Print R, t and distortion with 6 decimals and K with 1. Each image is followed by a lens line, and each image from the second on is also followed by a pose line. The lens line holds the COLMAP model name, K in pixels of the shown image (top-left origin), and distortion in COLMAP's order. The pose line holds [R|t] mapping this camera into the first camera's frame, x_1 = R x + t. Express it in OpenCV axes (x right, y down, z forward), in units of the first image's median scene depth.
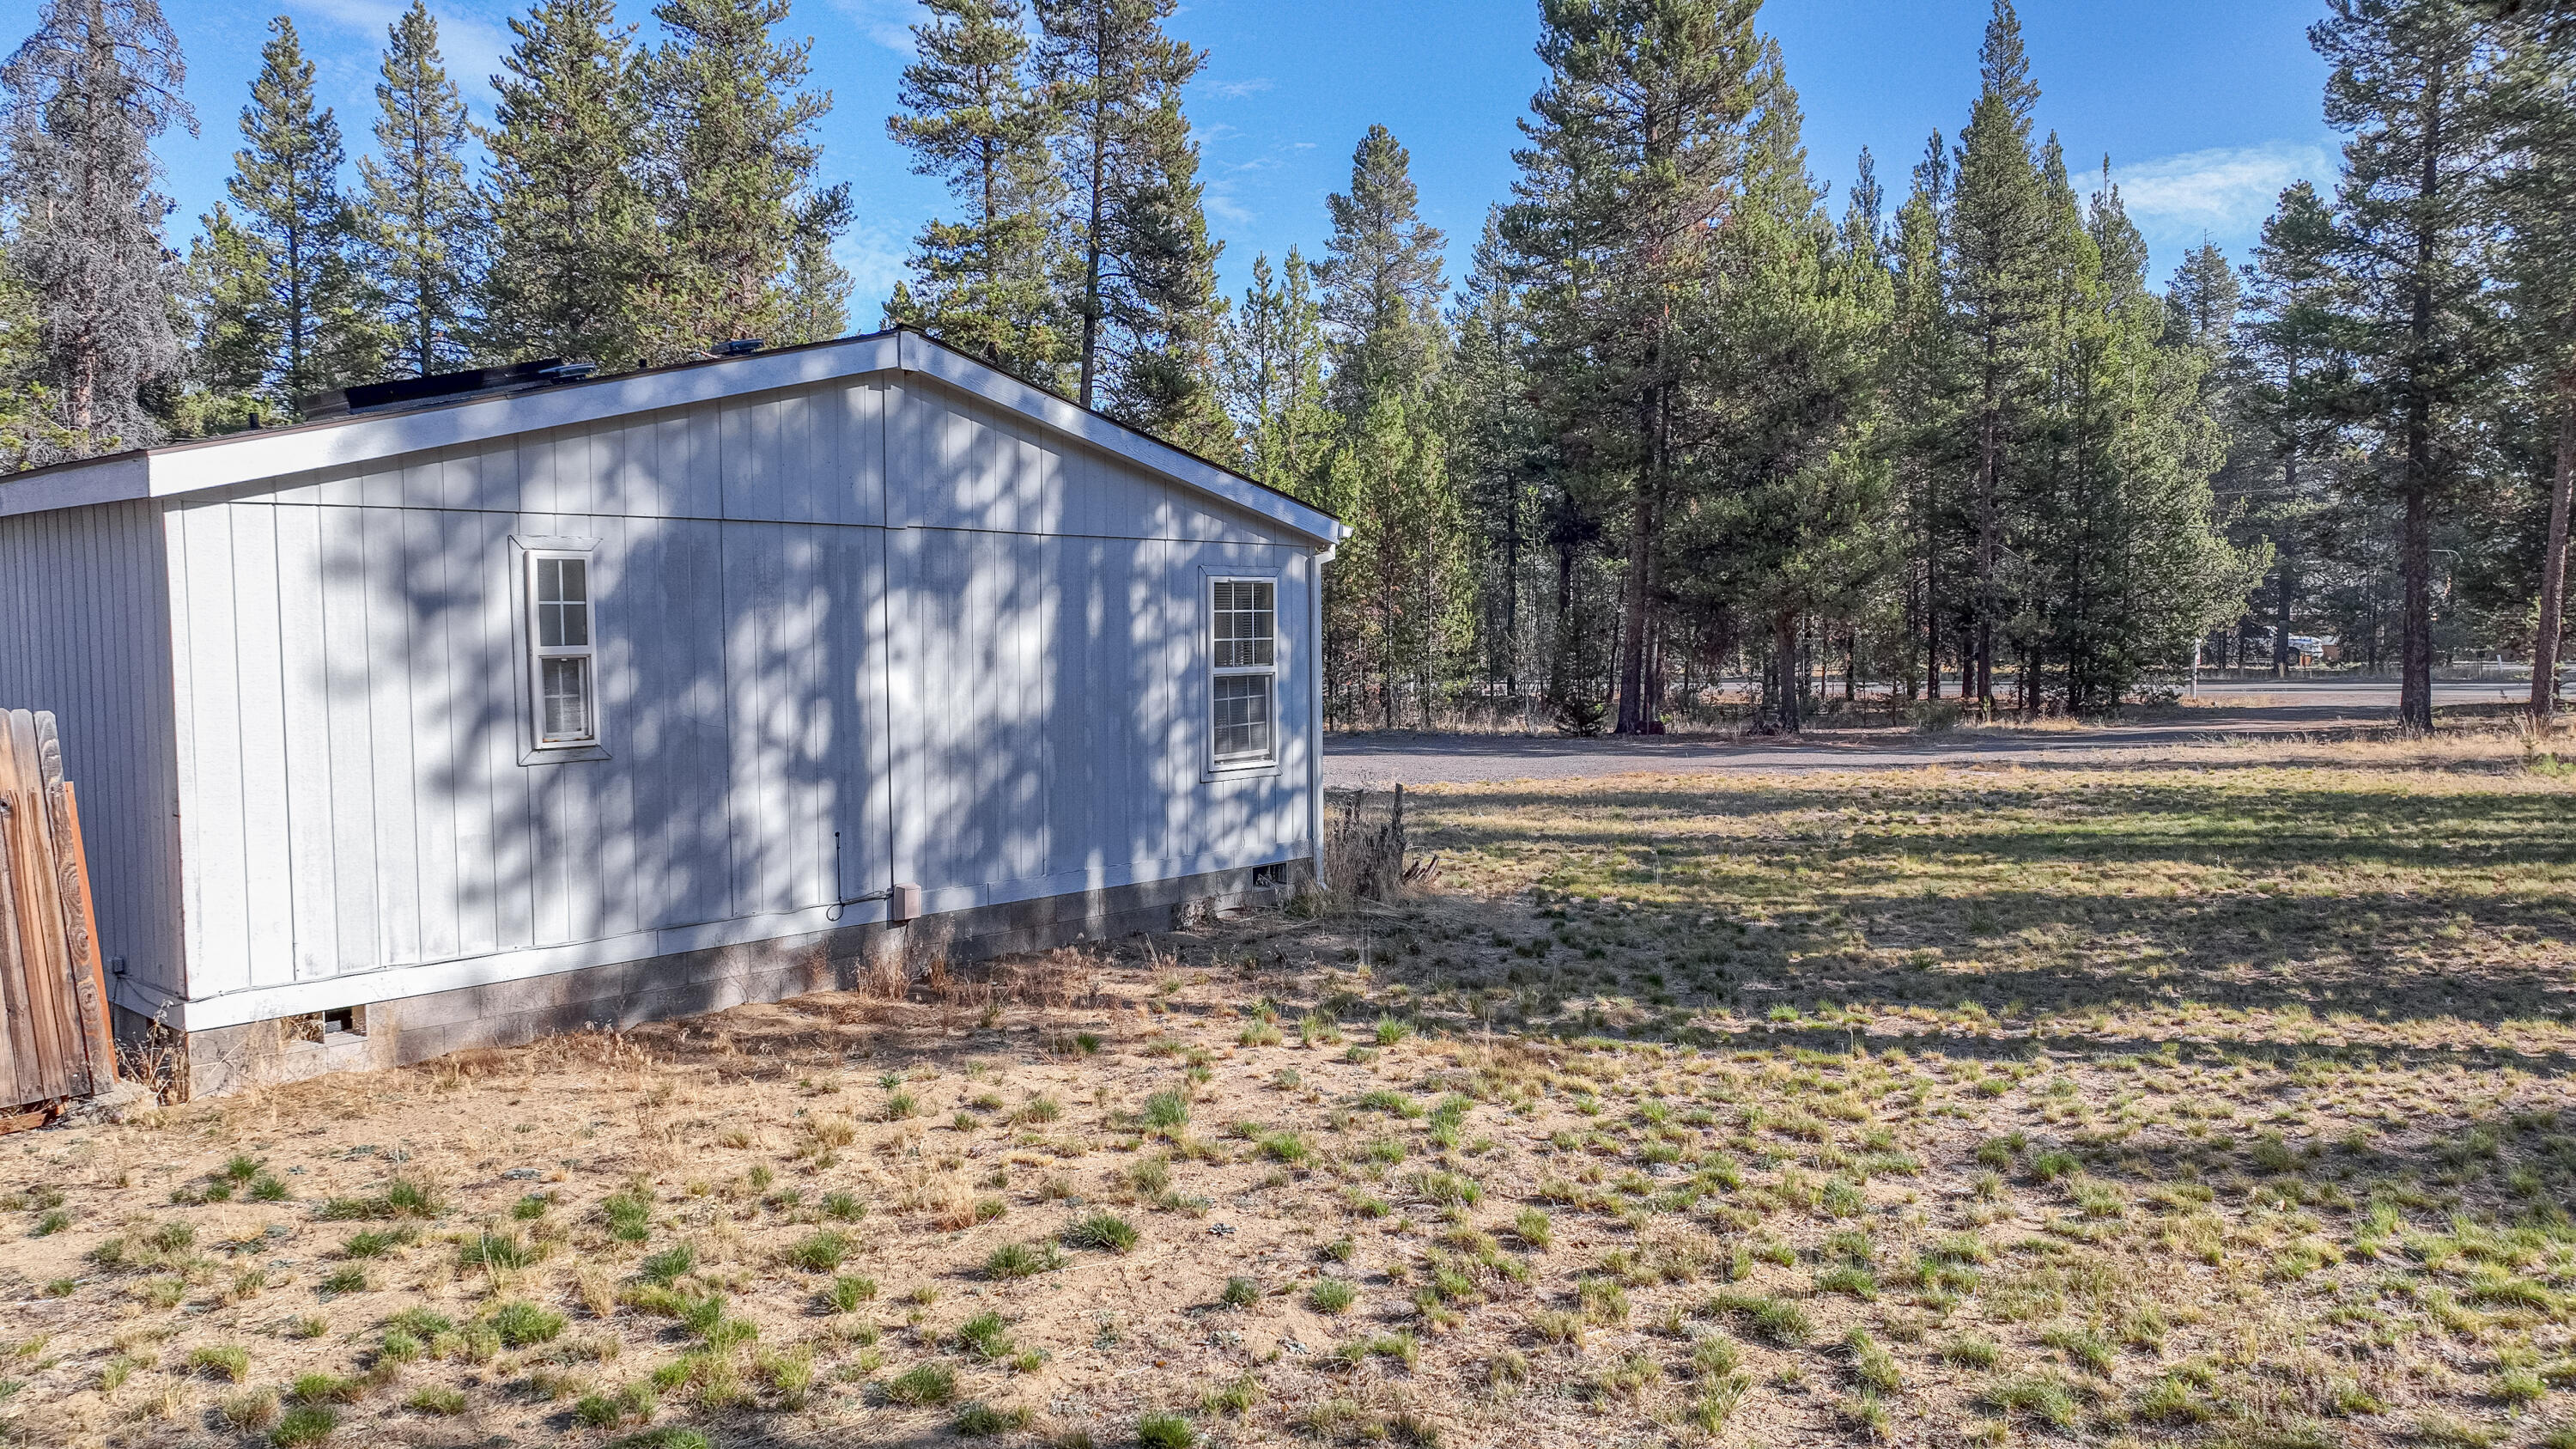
lens RADIAL K [[1782.5, 0, 1288.0], [0, 1782.5, 724.5], [0, 0, 1]] dist [-0.014102, 0.038143]
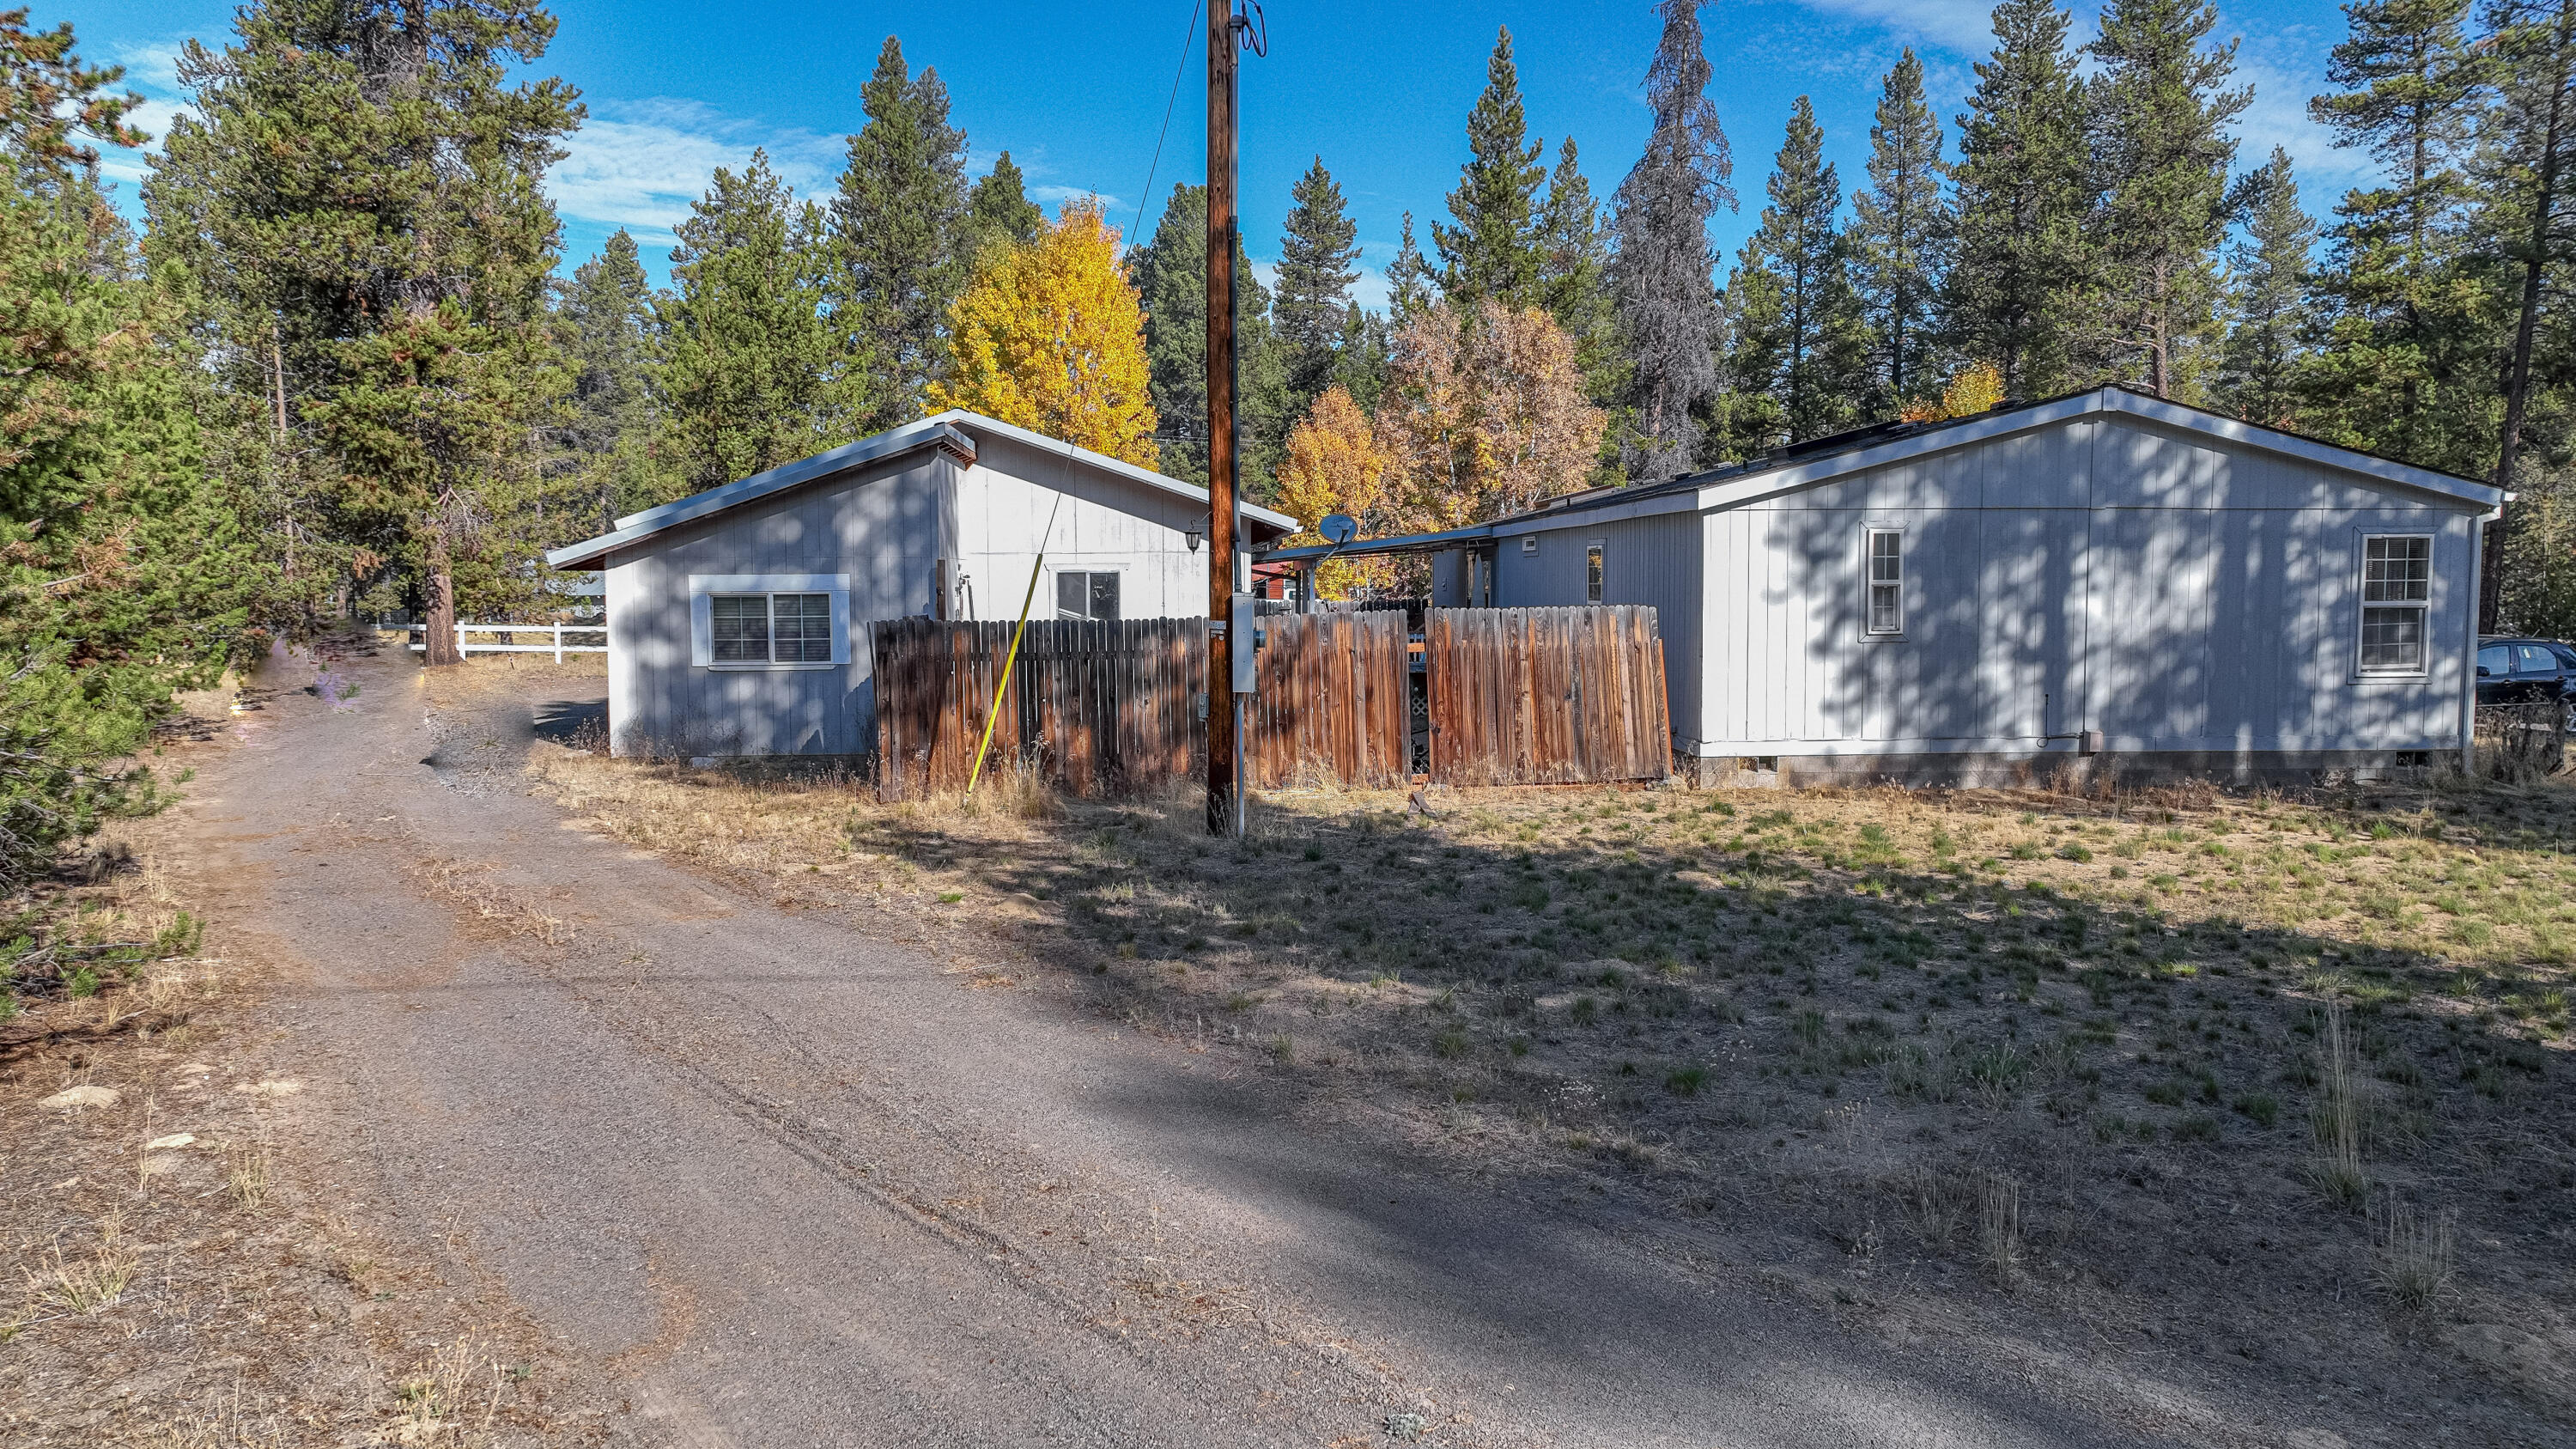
lens RADIAL K [[1782.5, 0, 1288.0], [0, 1782.5, 724.5], [0, 0, 1]] dist [-0.014102, 0.038143]
pose [[0.707443, 0.059065, -0.704298, 0.375898], [-0.042027, 0.998254, 0.041503, 0.044719], [0.705520, 0.000239, 0.708690, -0.606455]]
